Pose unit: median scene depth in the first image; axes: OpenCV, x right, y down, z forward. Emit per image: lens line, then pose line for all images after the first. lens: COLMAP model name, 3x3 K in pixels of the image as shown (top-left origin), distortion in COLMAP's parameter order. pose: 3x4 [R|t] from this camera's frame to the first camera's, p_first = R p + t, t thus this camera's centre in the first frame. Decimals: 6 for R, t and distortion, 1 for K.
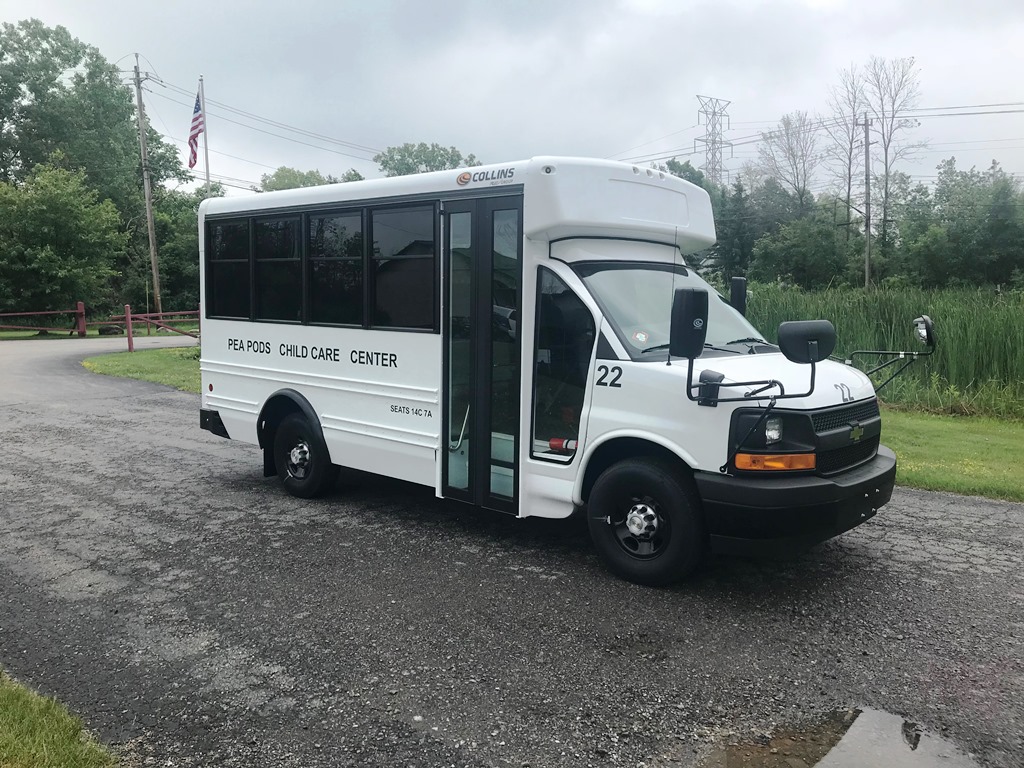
lens RADIAL K [[835.9, 0, 510.8], [0, 835.9, 386.9], [0, 0, 1]] dist [0.038282, -0.047605]
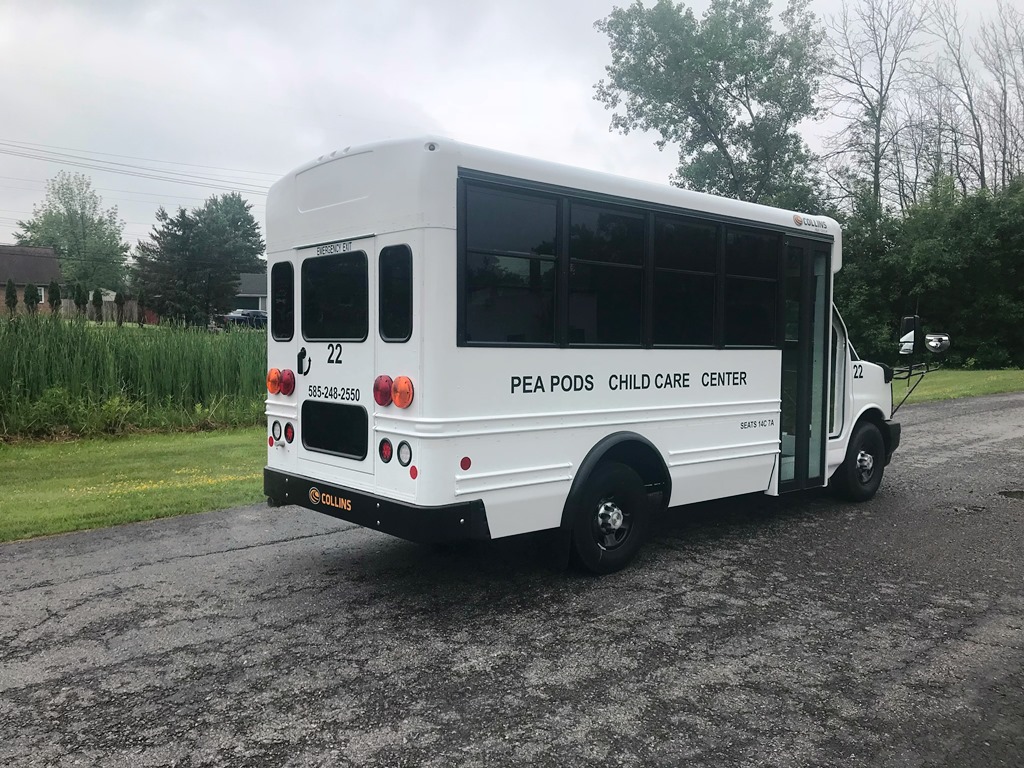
lens RADIAL K [[835.9, 0, 516.5], [0, 835.9, 384.8], [0, 0, 1]] dist [0.038282, -0.047605]
pose [[0.121572, -0.063250, 0.990565, -1.287827], [0.097129, 0.993936, 0.051544, -0.111886], [-0.987819, 0.089946, 0.126978, 1.236292]]
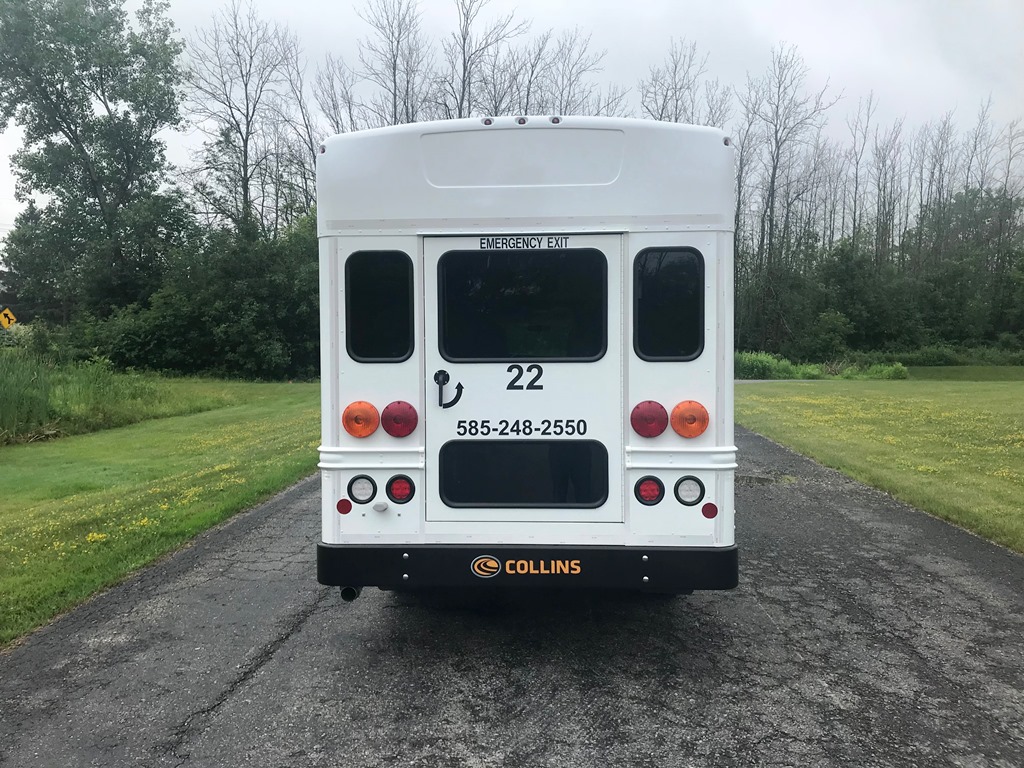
lens RADIAL K [[835.9, 0, 510.8], [0, 835.9, 383.6], [0, 0, 1]] dist [0.038282, -0.047605]
pose [[-0.625116, -0.035097, 0.779742, -0.952525], [0.075168, 0.991638, 0.104896, -0.186970], [-0.776904, 0.124184, -0.617251, 1.987191]]
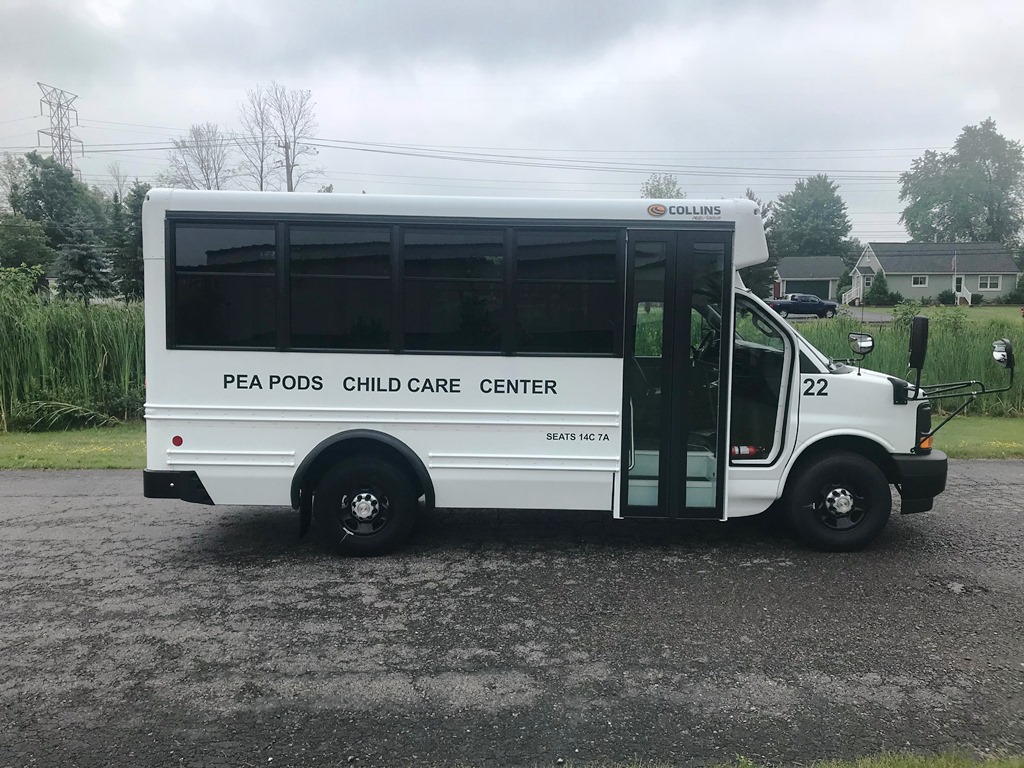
lens RADIAL K [[835.9, 0, 511.1], [0, 835.9, 387.8], [0, 0, 1]] dist [0.038282, -0.047605]
pose [[0.738086, -0.059937, 0.672039, -0.890400], [0.068094, 0.997578, 0.014185, -0.051533], [-0.671261, 0.035292, 0.740380, 0.341870]]
